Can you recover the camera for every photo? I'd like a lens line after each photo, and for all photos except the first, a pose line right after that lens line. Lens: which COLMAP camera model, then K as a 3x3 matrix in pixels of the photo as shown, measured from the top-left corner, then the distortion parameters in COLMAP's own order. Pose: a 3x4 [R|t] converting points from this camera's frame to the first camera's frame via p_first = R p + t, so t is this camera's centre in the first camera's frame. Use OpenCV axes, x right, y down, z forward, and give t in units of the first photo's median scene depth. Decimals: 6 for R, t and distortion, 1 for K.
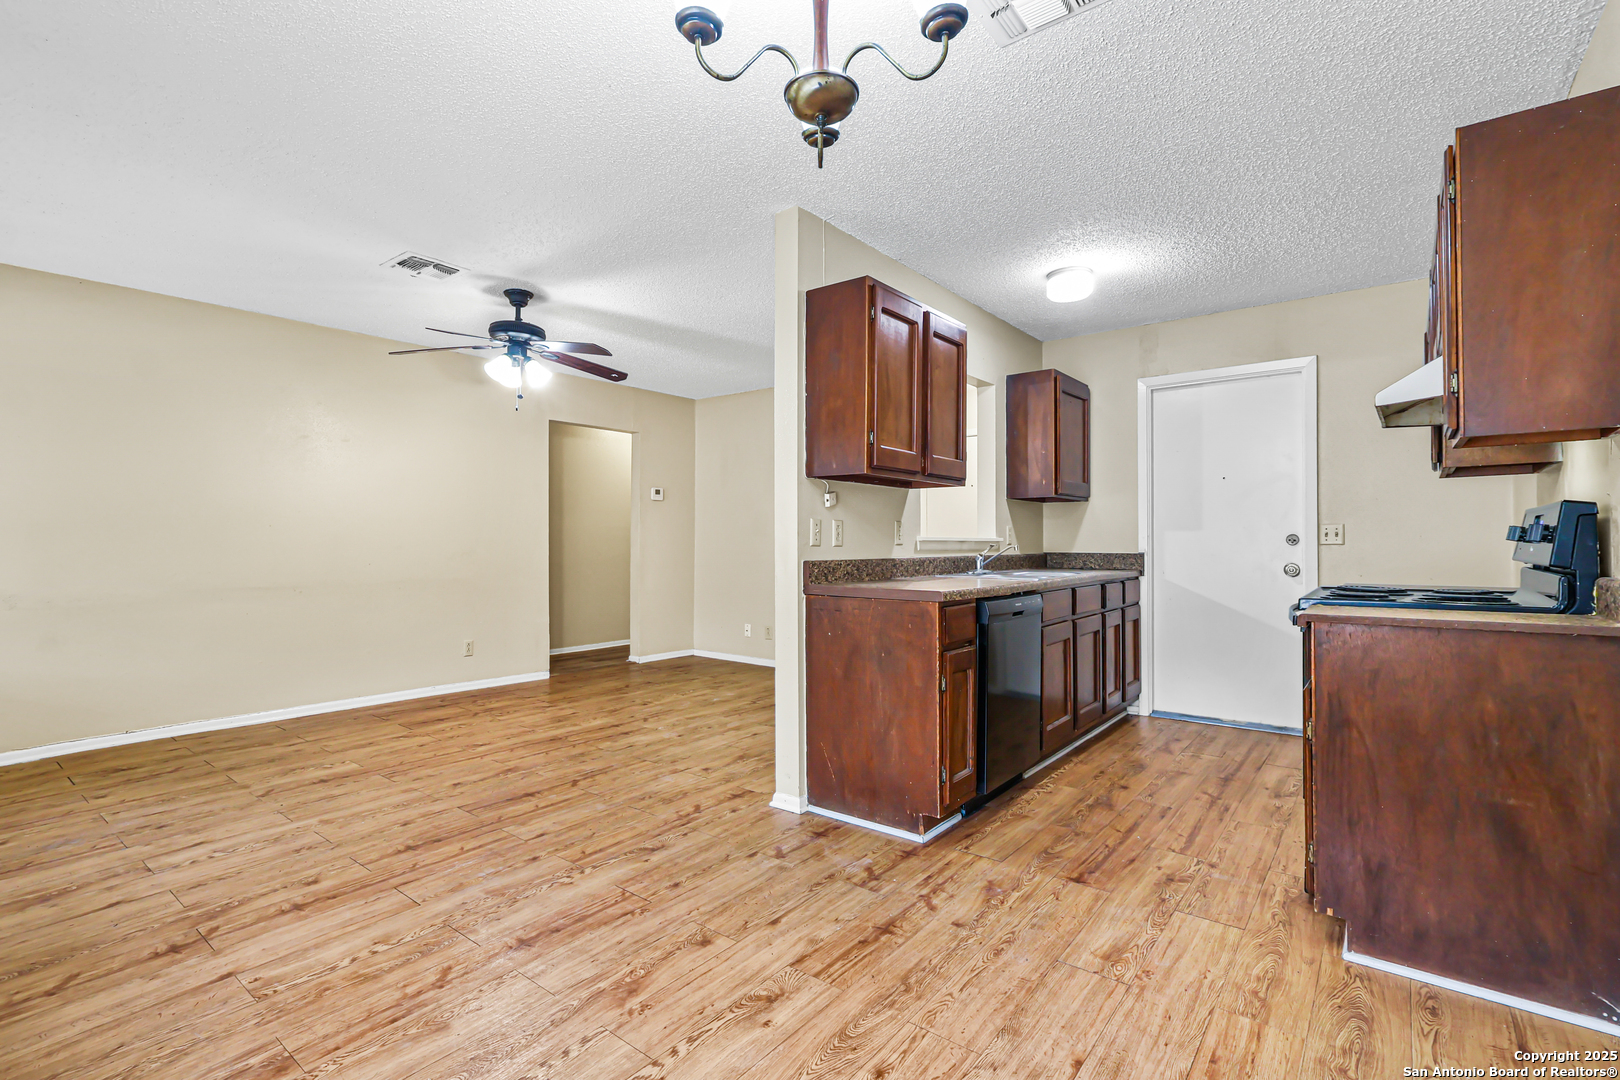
lens RADIAL K [[749.8, 0, 805.3], [0, 749.8, 541.9], [0, 0, 1]] dist [-0.001779, 0.000896]
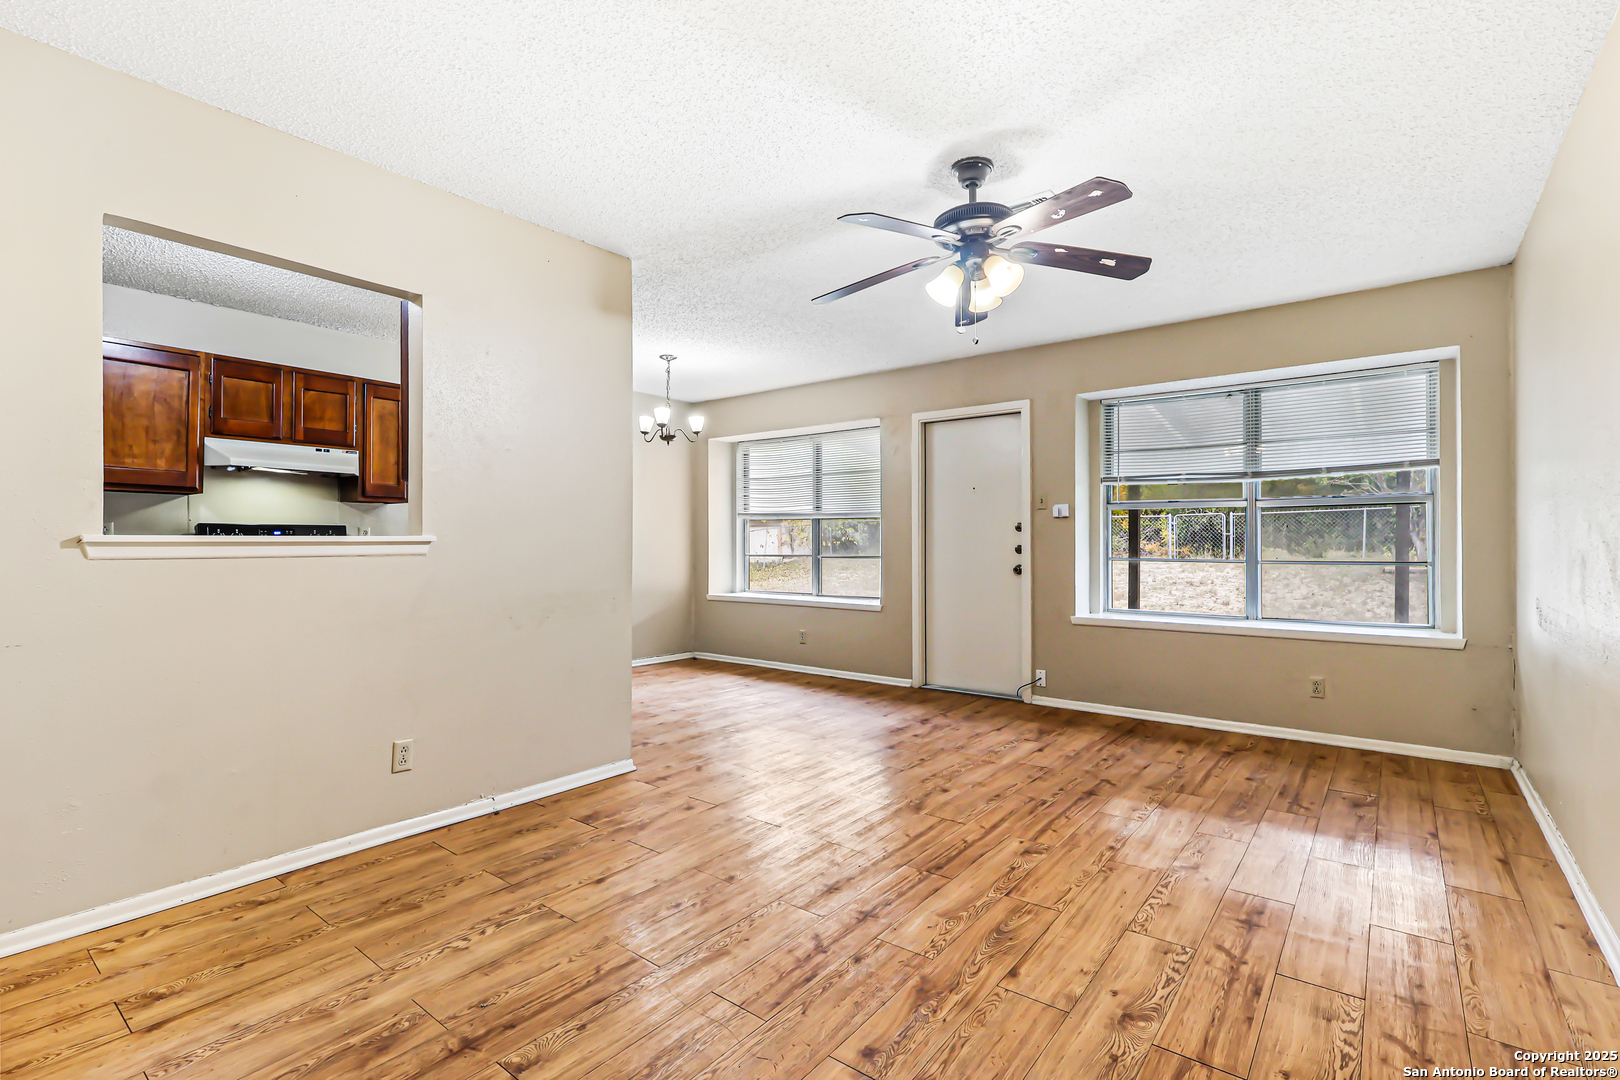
lens RADIAL K [[749.8, 0, 805.3], [0, 749.8, 541.9], [0, 0, 1]] dist [-0.001779, 0.000896]
pose [[-0.999997, -0.001322, -0.001833, -0.305540], [-0.001320, 0.999999, -0.001092, -0.000448], [0.001834, -0.001090, -0.999998, 2.158528]]
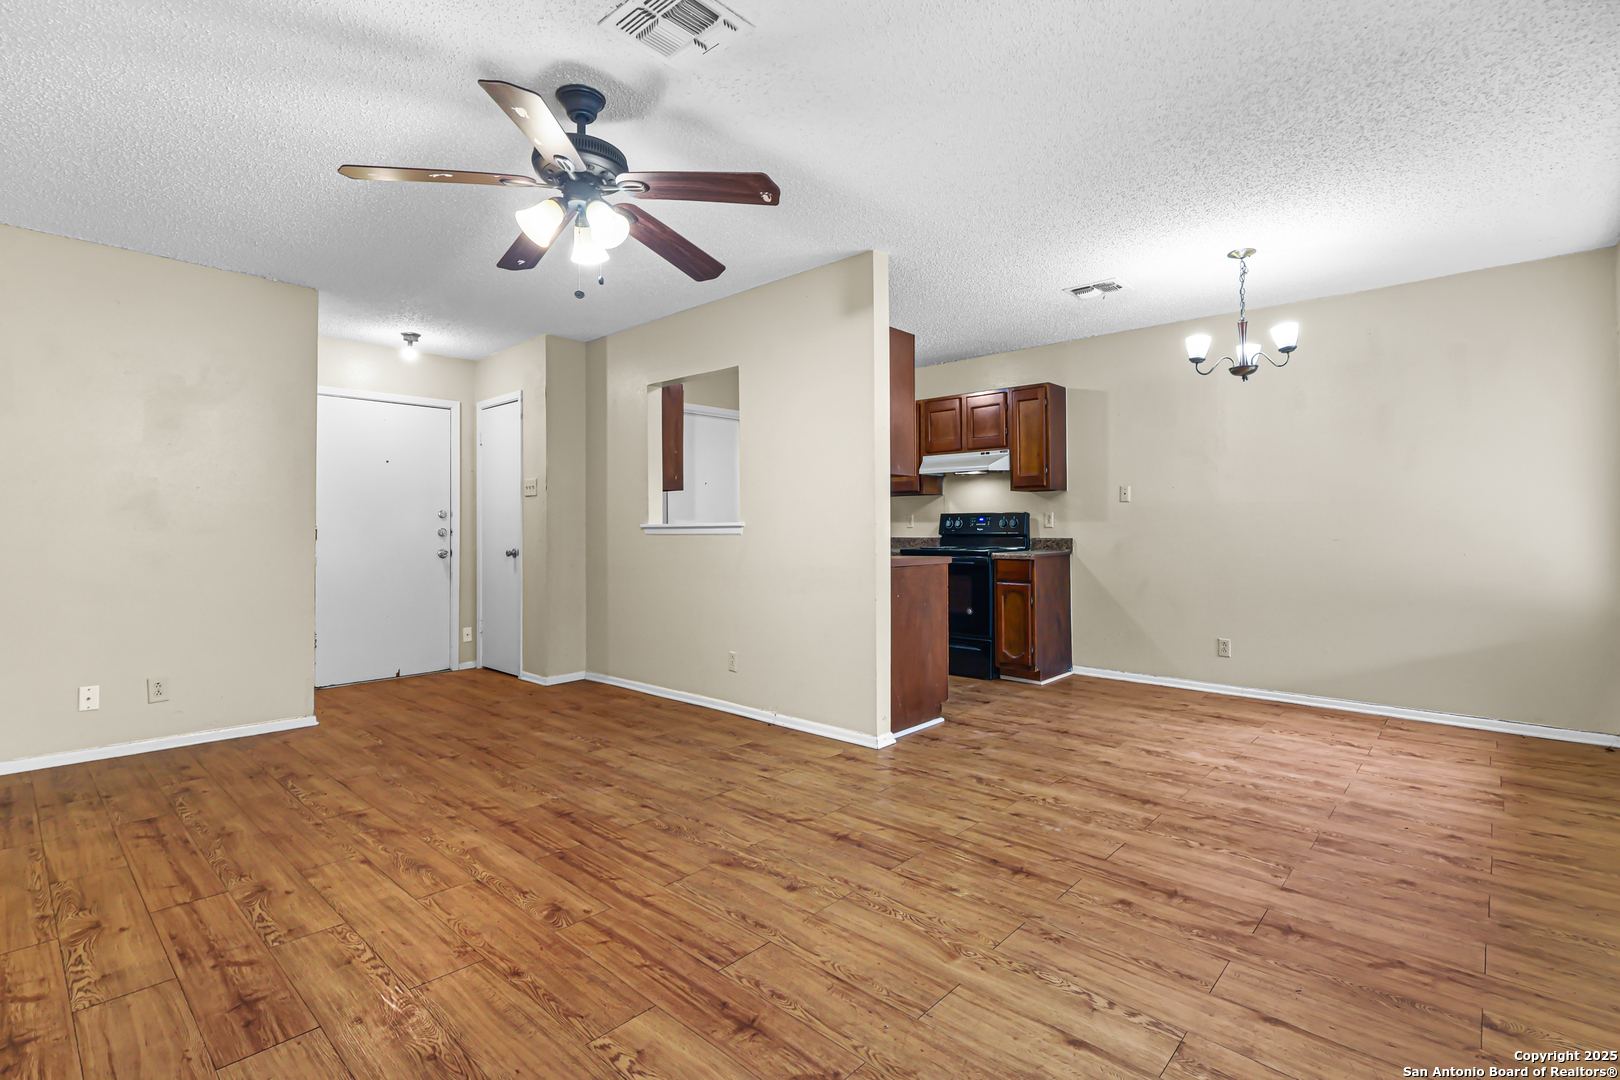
lens RADIAL K [[749.8, 0, 805.3], [0, 749.8, 541.9], [0, 0, 1]] dist [-0.001779, 0.000896]
pose [[0.073932, -0.017289, 0.997113, -1.224708], [0.004931, 0.999844, 0.016971, 0.004567], [-0.997251, 0.003662, 0.074005, 1.022351]]
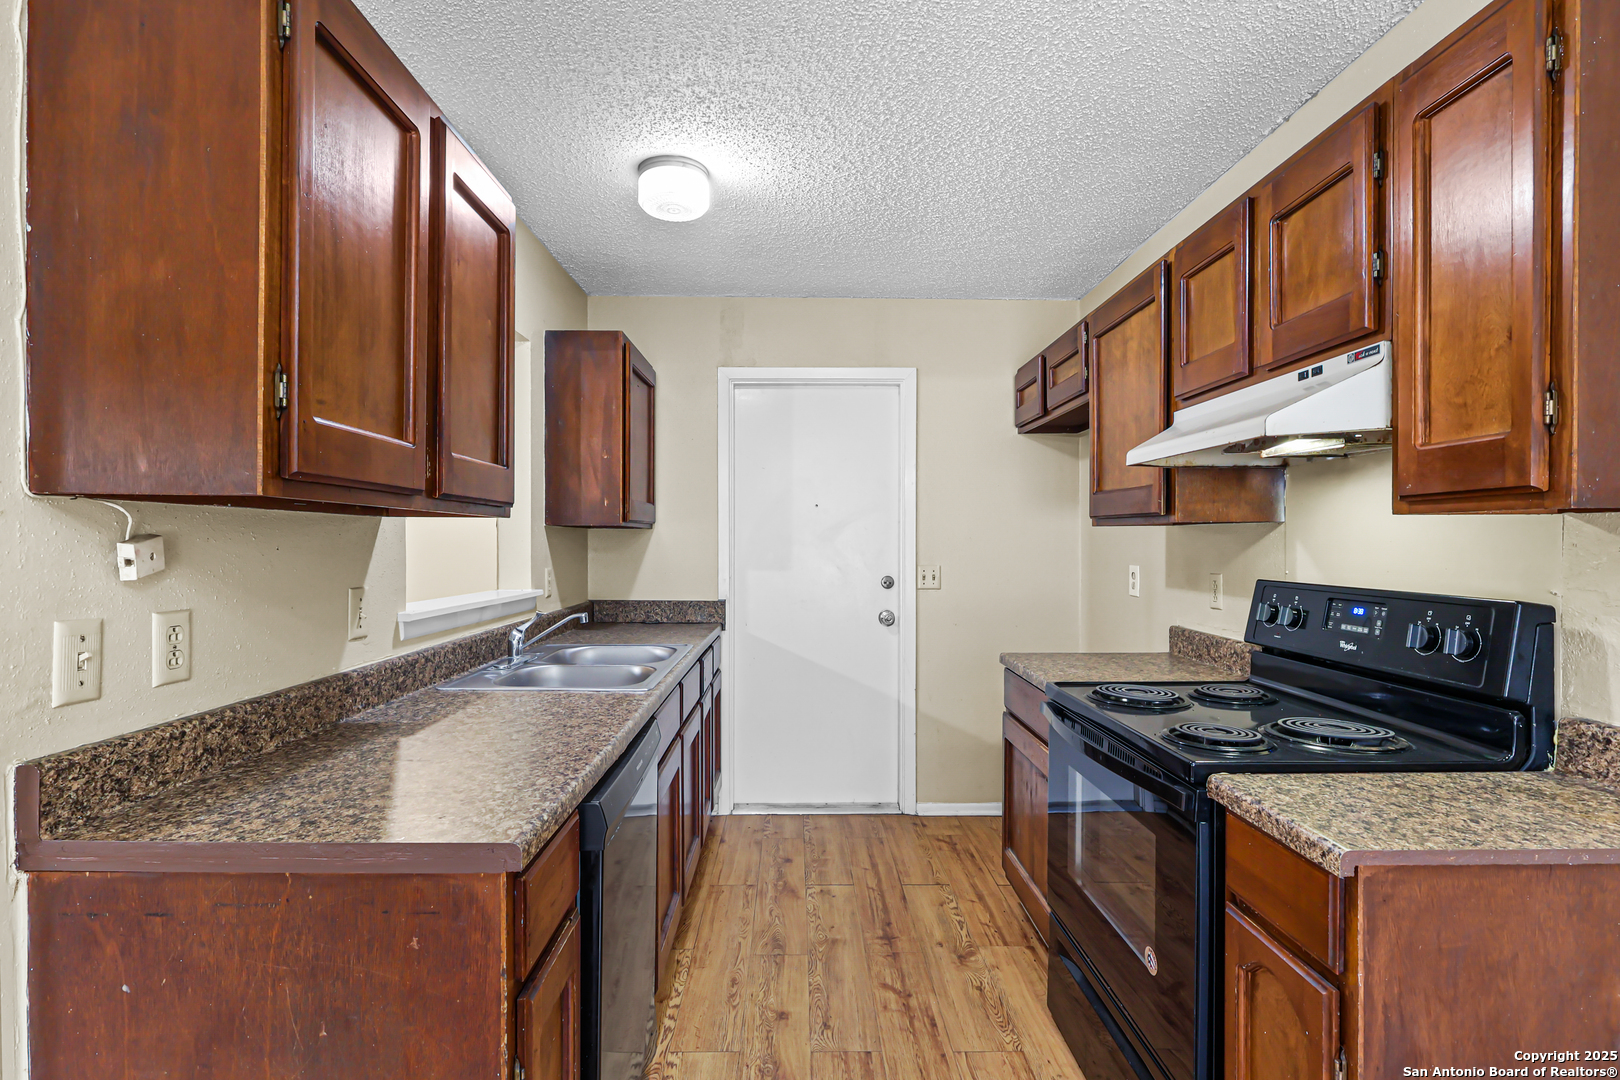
lens RADIAL K [[754.5, 0, 802.5], [0, 754.5, 547.4], [0, 0, 1]] dist [-0.000614, 0.000143]
pose [[0.775996, -0.002791, 0.630731, 0.052135], [-0.003016, 0.999962, 0.008136, -0.066871], [-0.630730, -0.008216, 0.775959, 0.547377]]
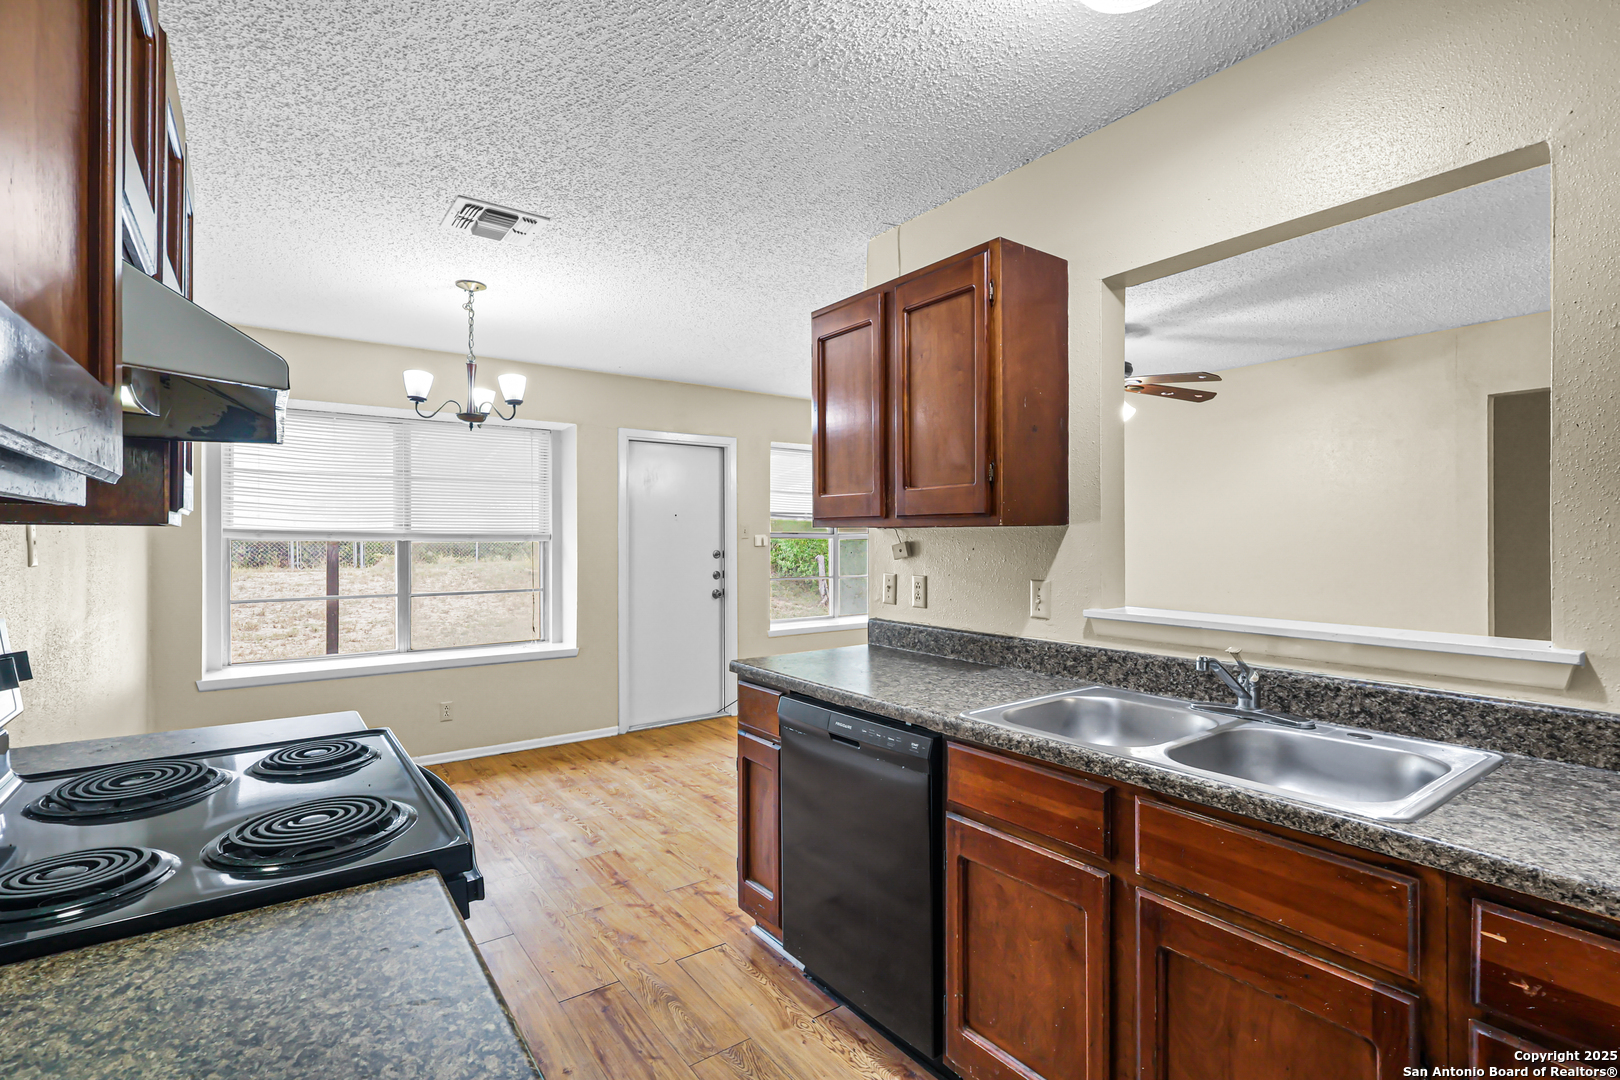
lens RADIAL K [[749.8, 0, 805.3], [0, 749.8, 541.9], [0, 0, 1]] dist [-0.001779, 0.000896]
pose [[-0.268794, 0.003685, -0.963191, 0.902762], [0.002397, 0.999992, 0.003157, -0.071902], [0.963195, -0.001461, -0.268801, 1.149637]]
